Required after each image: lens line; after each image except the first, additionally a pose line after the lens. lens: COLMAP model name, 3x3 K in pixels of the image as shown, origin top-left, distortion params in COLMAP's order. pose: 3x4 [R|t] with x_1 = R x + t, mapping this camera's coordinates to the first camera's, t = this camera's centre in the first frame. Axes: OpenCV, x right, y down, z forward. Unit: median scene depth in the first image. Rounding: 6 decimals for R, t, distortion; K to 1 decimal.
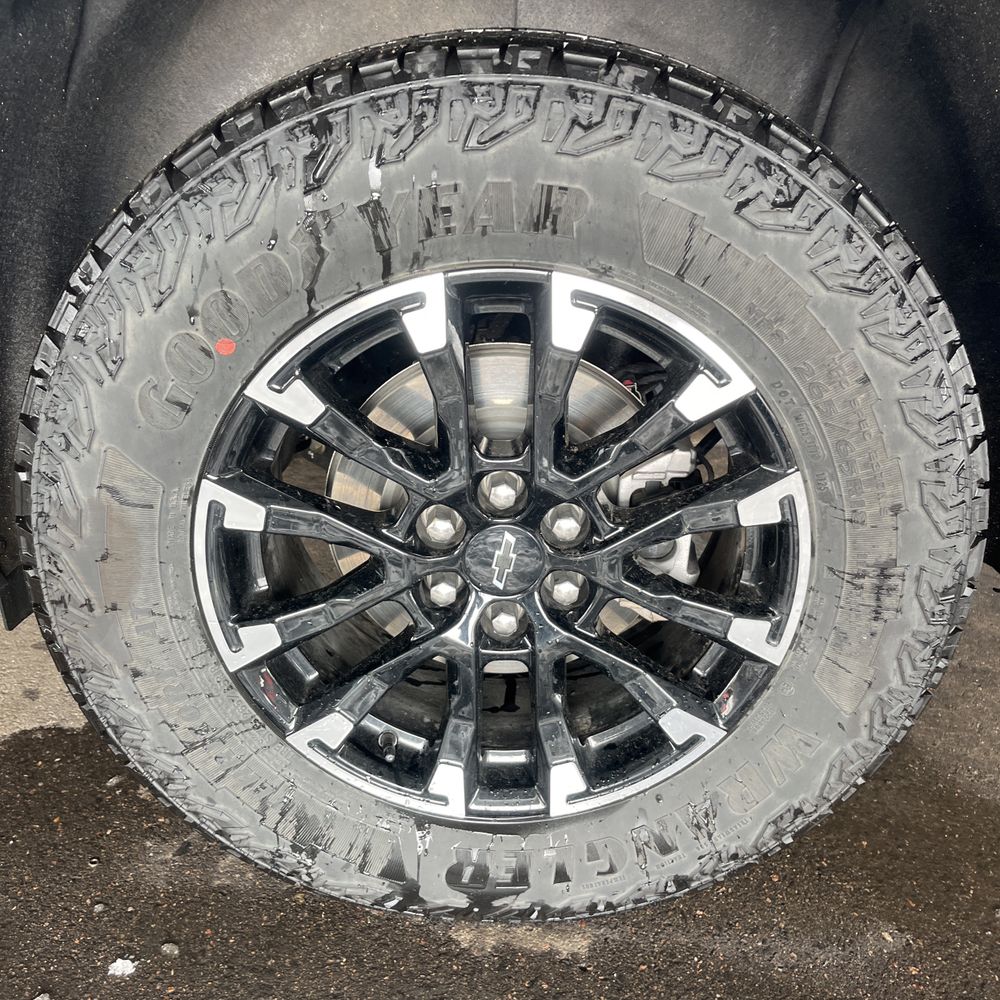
lens RADIAL K [[1036.3, 0, 515.7], [0, 1036.3, 499.1], [0, 0, 1]] dist [0.033395, -0.000145]
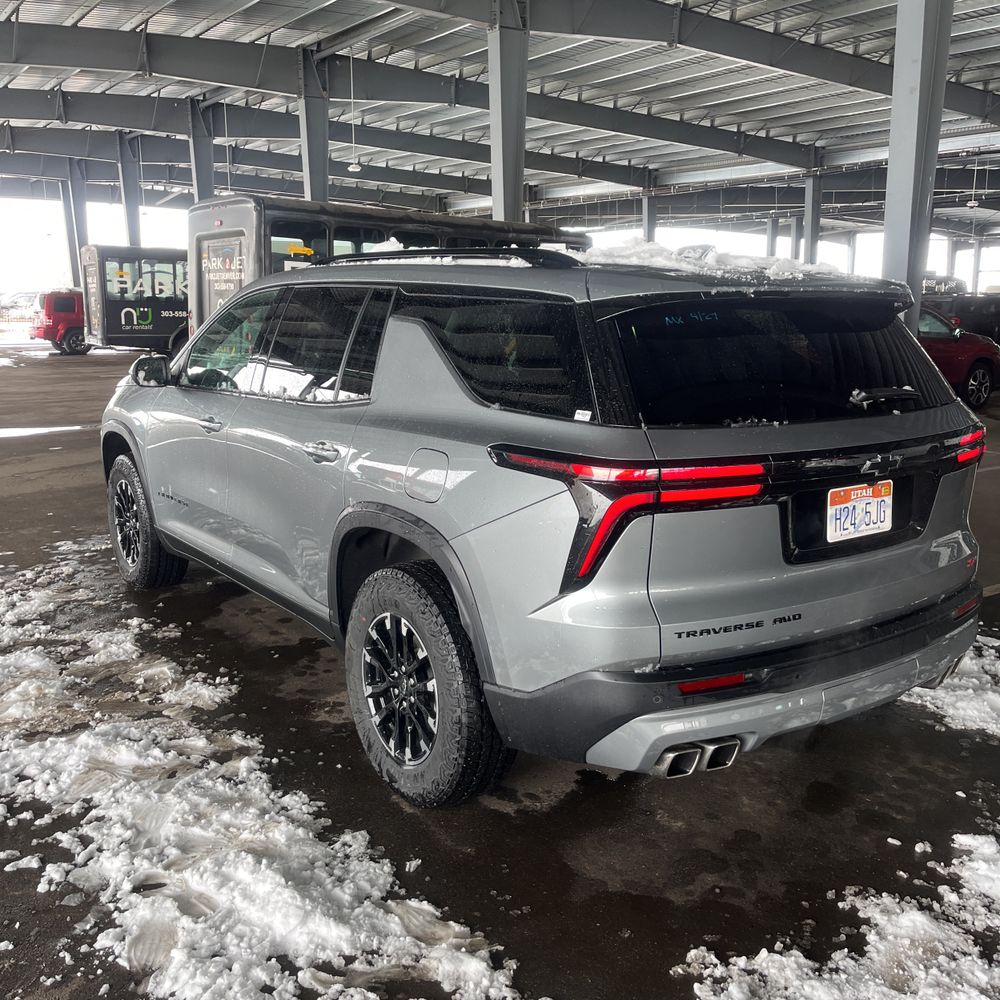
lens RADIAL K [[1021.6, 0, 490.4], [0, 1021.6, 499.4], [0, 0, 1]] dist [0.062387, -0.065945]
pose [[0.571558, 0.105606, -0.813737, 3.411277], [-0.311141, 0.945520, -0.095832, -0.356977], [0.759284, 0.307961, 0.573278, -1.254881]]
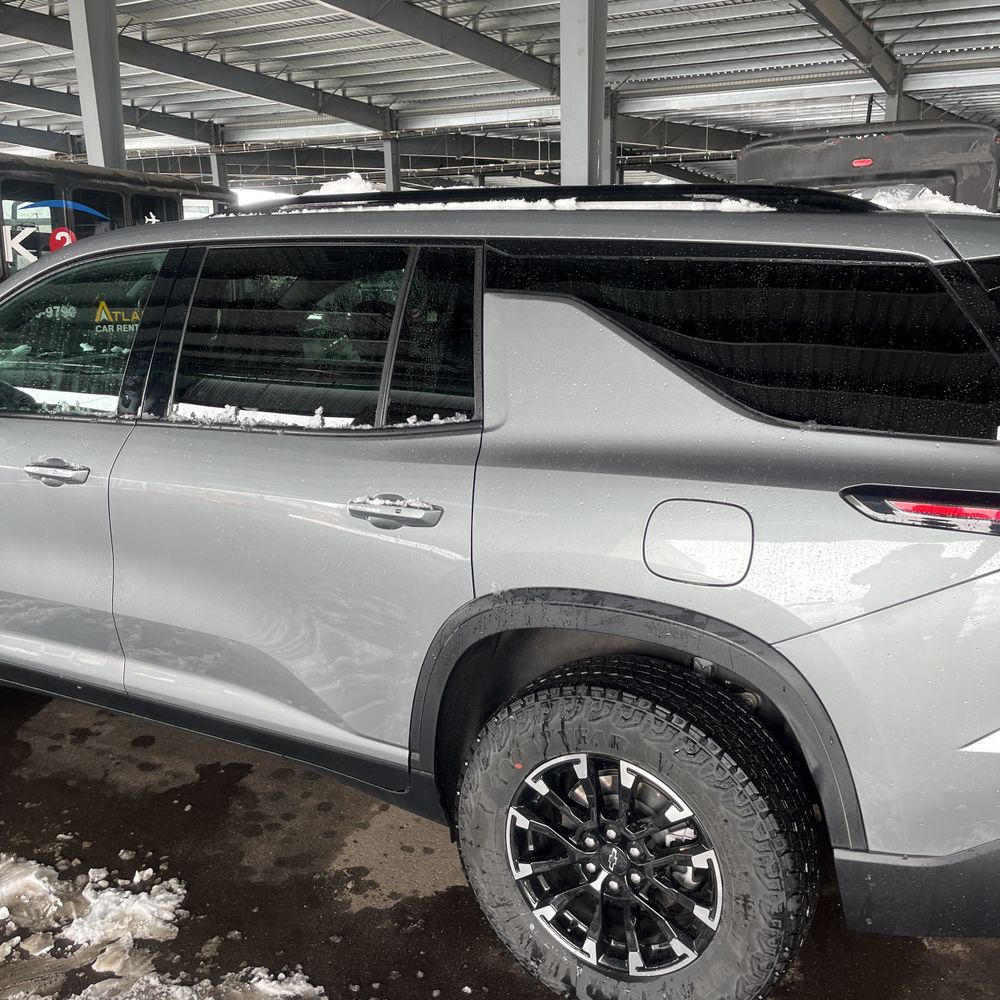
lens RADIAL K [[1018.7, 0, 508.0], [0, 1018.7, 499.6], [0, 0, 1]] dist [0.043141, -0.026793]
pose [[0.871064, 0.049408, -0.488678, 1.003326], [-0.148432, 0.974889, -0.166012, -0.366298], [0.468204, 0.217142, 0.856524, -1.562035]]
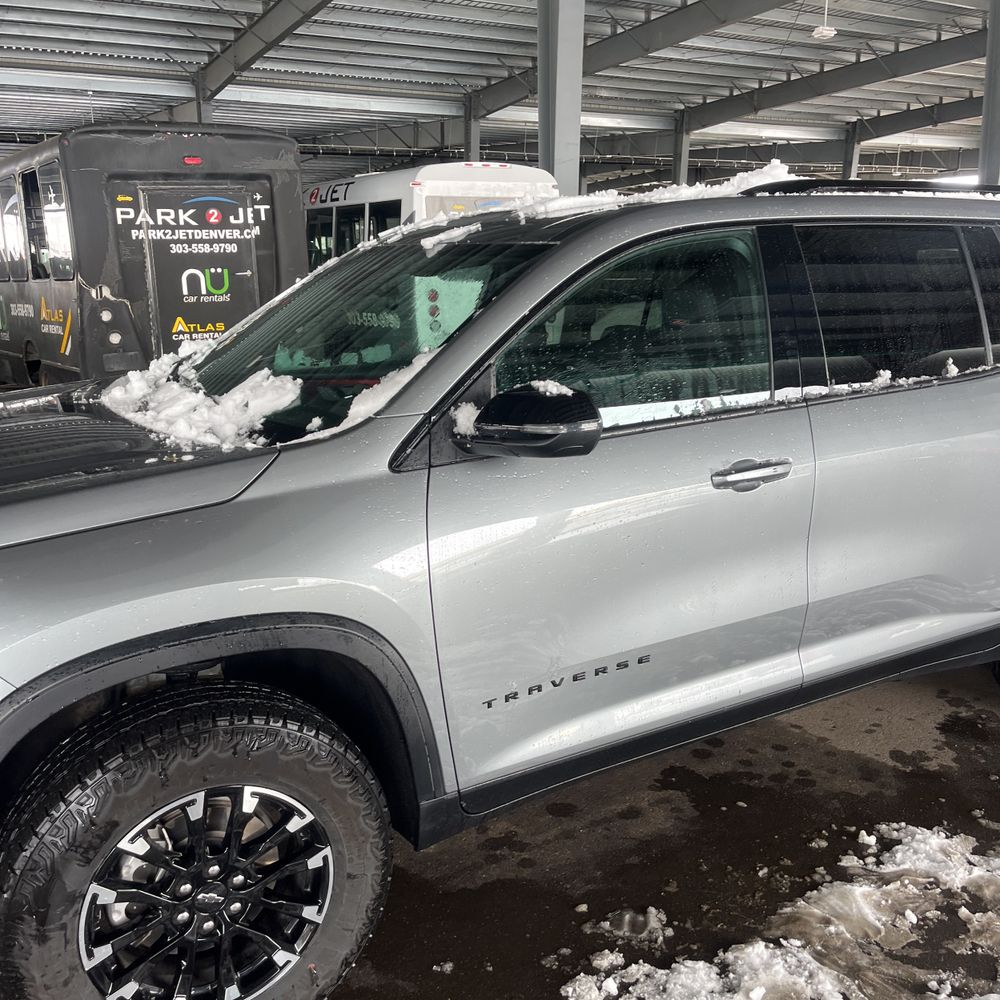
lens RADIAL K [[1016.6, 0, 506.1], [0, 1016.6, 504.1], [0, 0, 1]] dist [0.042922, -0.024466]
pose [[0.865055, -0.186915, 0.465556, -4.066422], [0.262266, 0.959584, -0.102058, -0.592616], [-0.427664, 0.210385, 0.879114, -1.718340]]
